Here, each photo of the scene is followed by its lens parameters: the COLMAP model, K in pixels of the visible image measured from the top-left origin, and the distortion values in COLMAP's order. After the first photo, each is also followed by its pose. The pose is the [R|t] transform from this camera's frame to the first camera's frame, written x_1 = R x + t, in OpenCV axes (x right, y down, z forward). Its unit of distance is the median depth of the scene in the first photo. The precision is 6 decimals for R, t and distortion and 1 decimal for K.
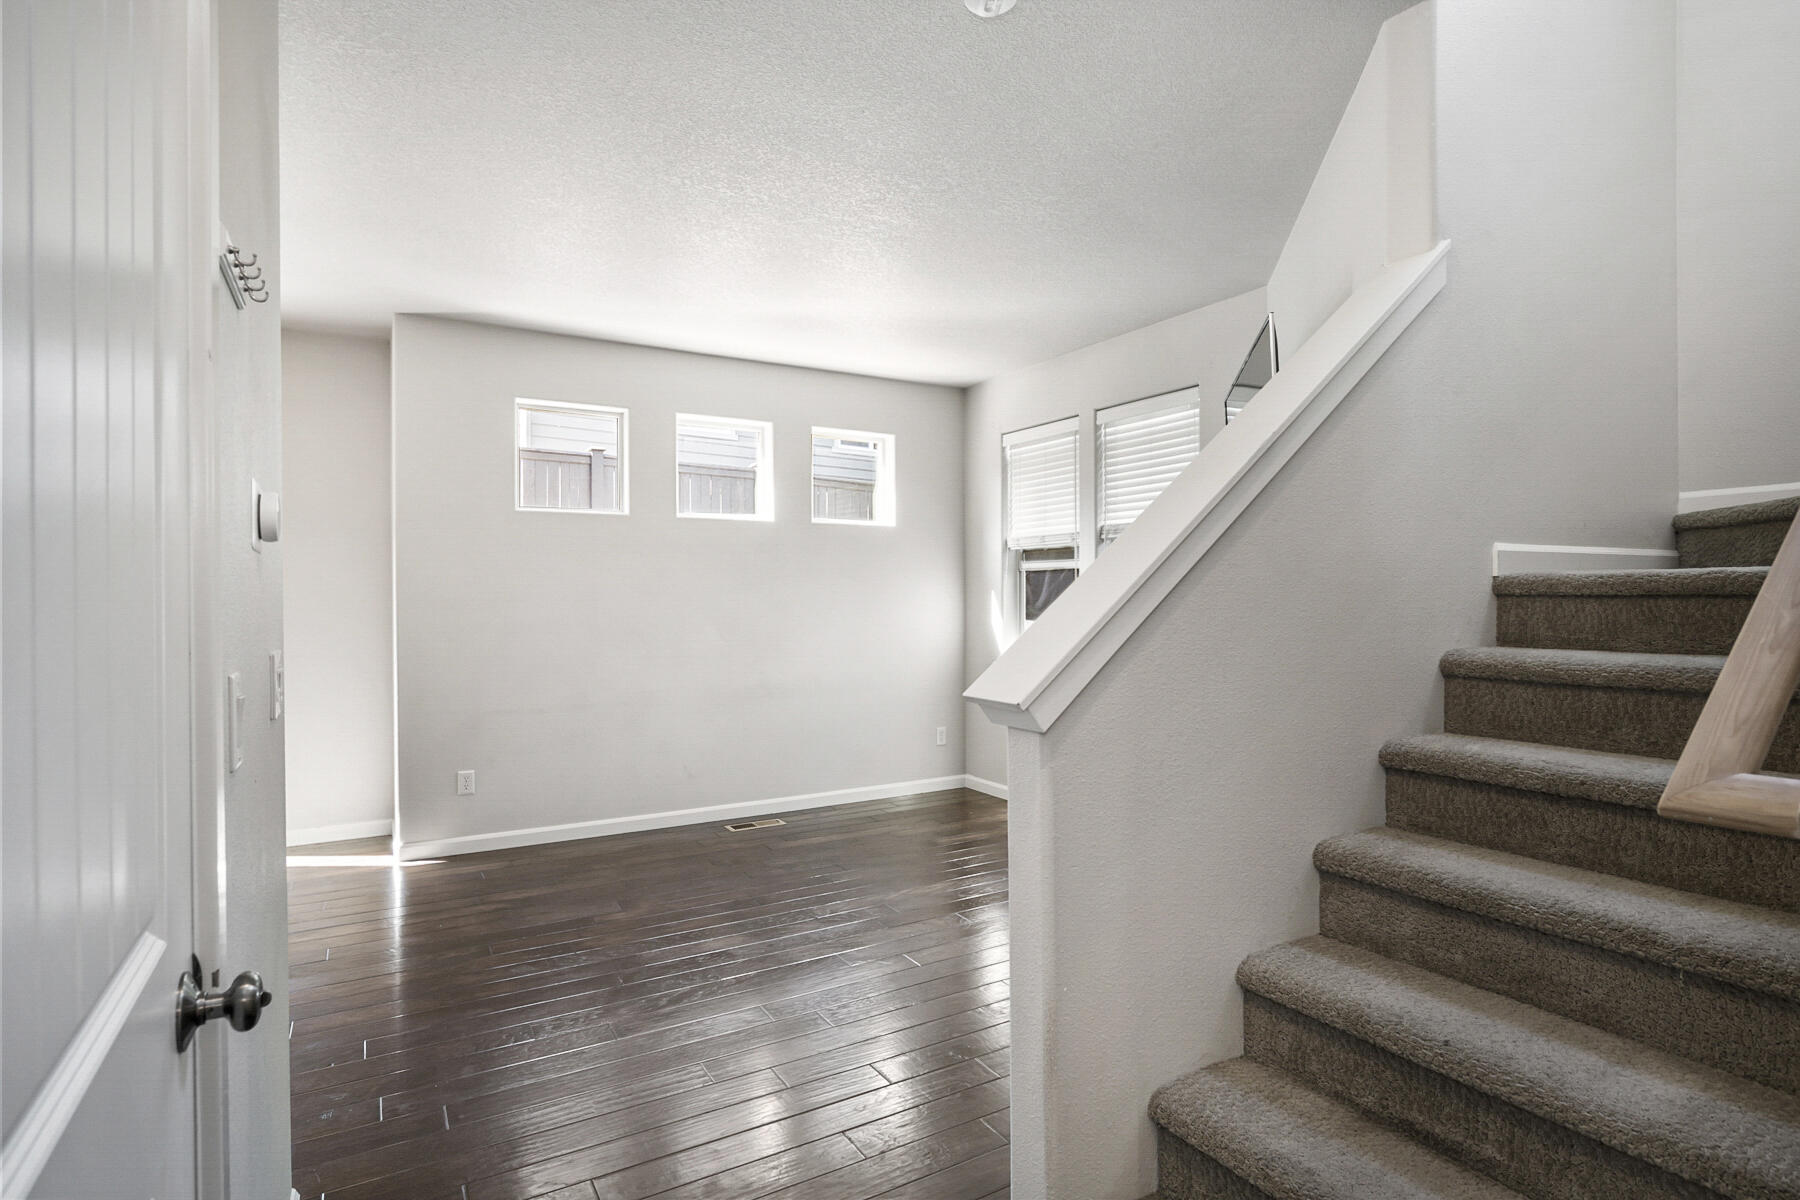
lens RADIAL K [[905.3, 0, 899.3], [0, 905.3, 600.9], [0, 0, 1]] dist [-0.023422, 0.011934]
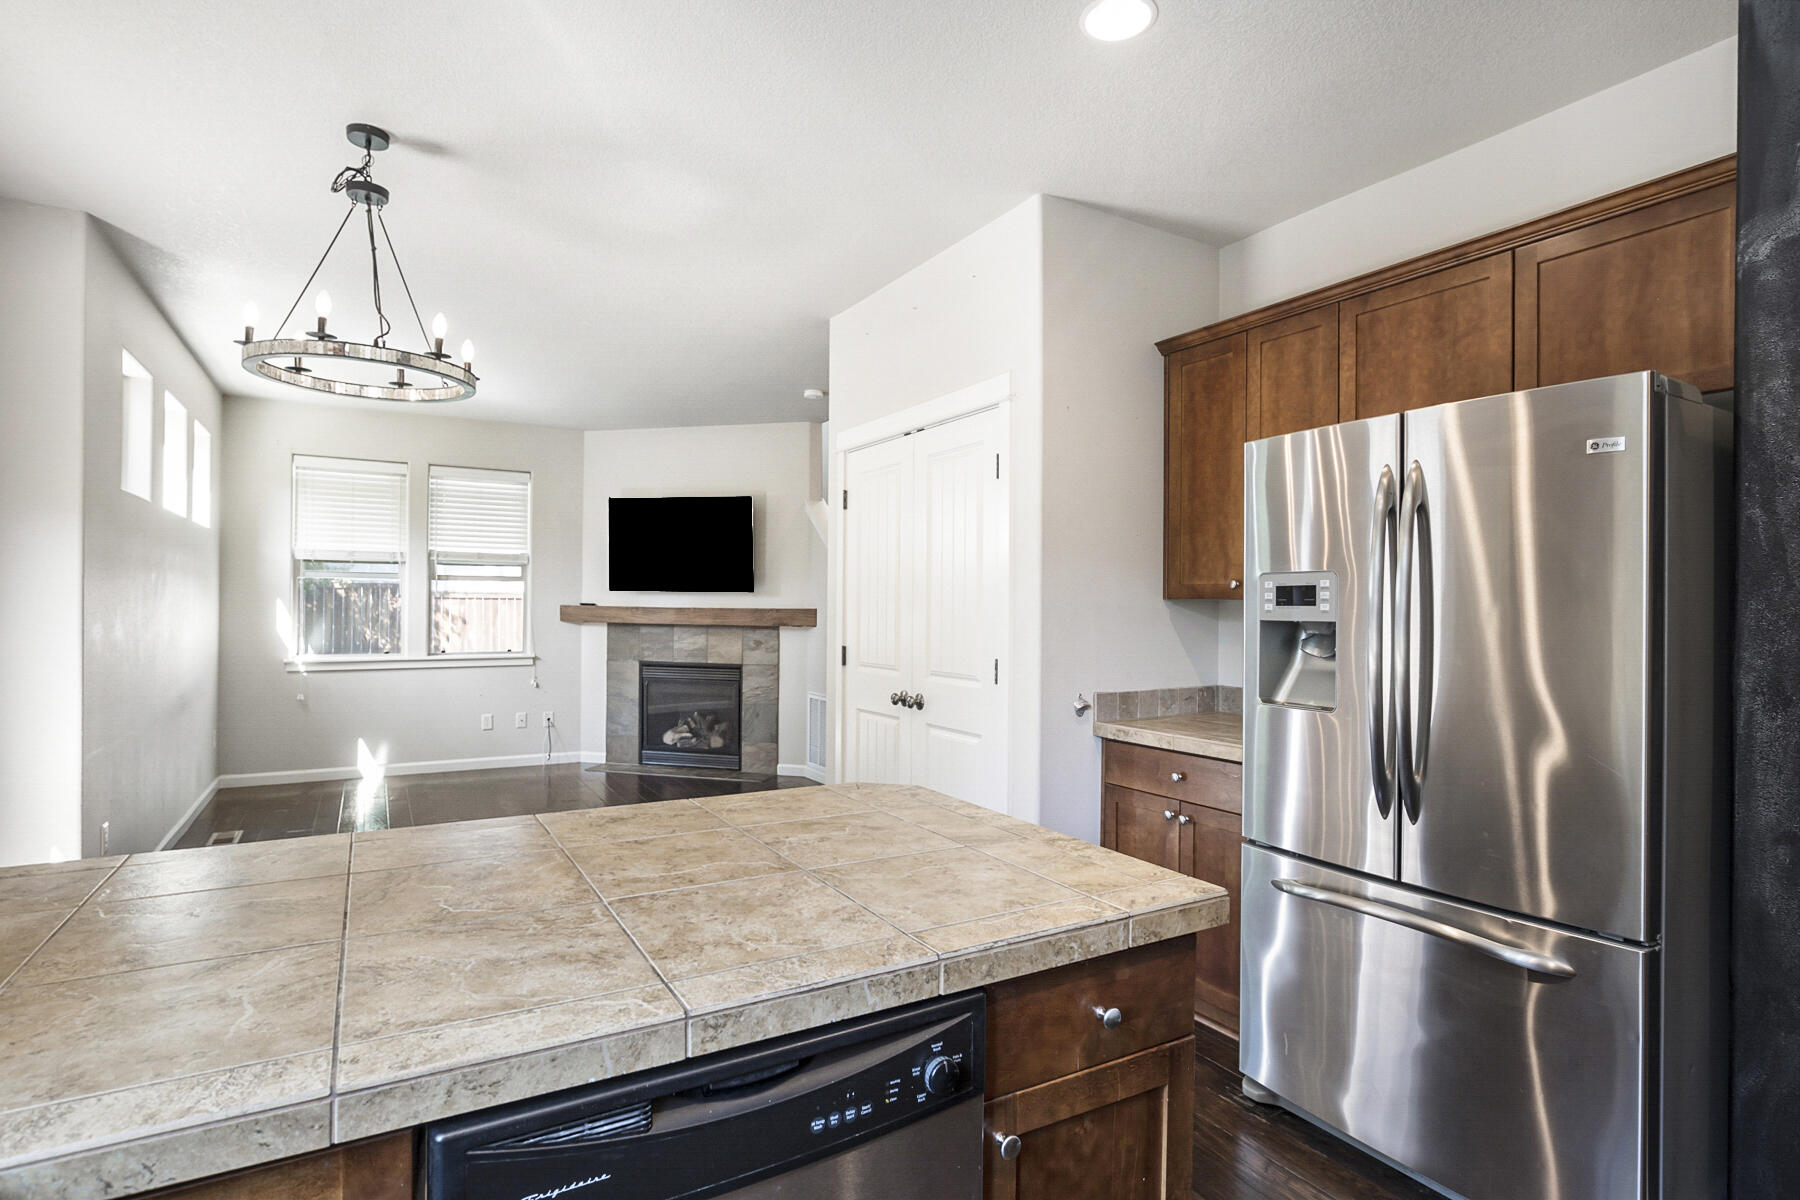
lens RADIAL K [[905.3, 0, 899.3], [0, 905.3, 599.9], [0, 0, 1]] dist [-0.023422, 0.011934]
pose [[0.008394, 0.008368, 0.999930, -1.109351], [-0.006860, 0.999942, -0.008311, -0.001238], [-0.999941, -0.006790, 0.008451, 0.272936]]
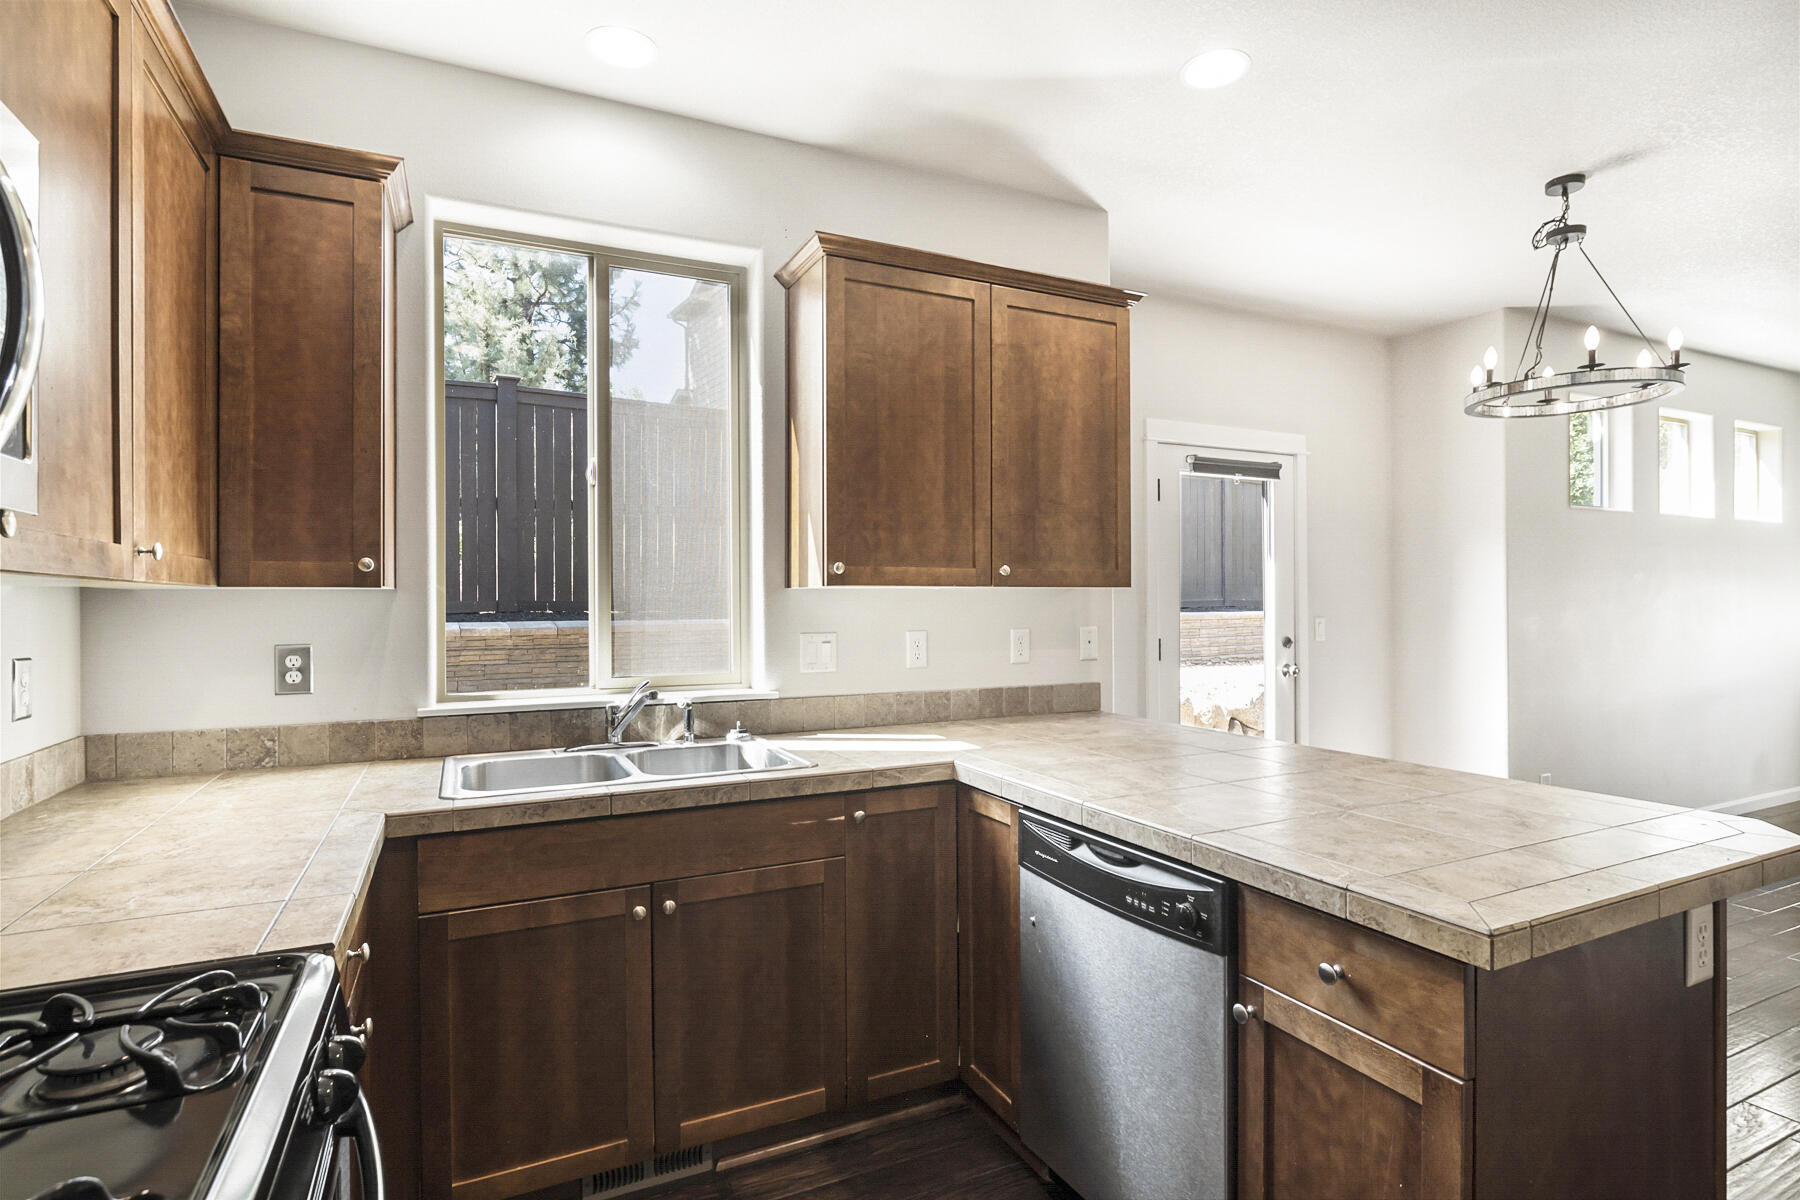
lens RADIAL K [[905.3, 0, 910.1], [0, 905.3, 607.7], [0, 0, 1]] dist [-0.023422, 0.011934]
pose [[0.996201, -0.004701, -0.086959, -0.970288], [0.004818, 0.999988, 0.001127, 0.001890], [0.086952, -0.001541, 0.996211, -0.036963]]
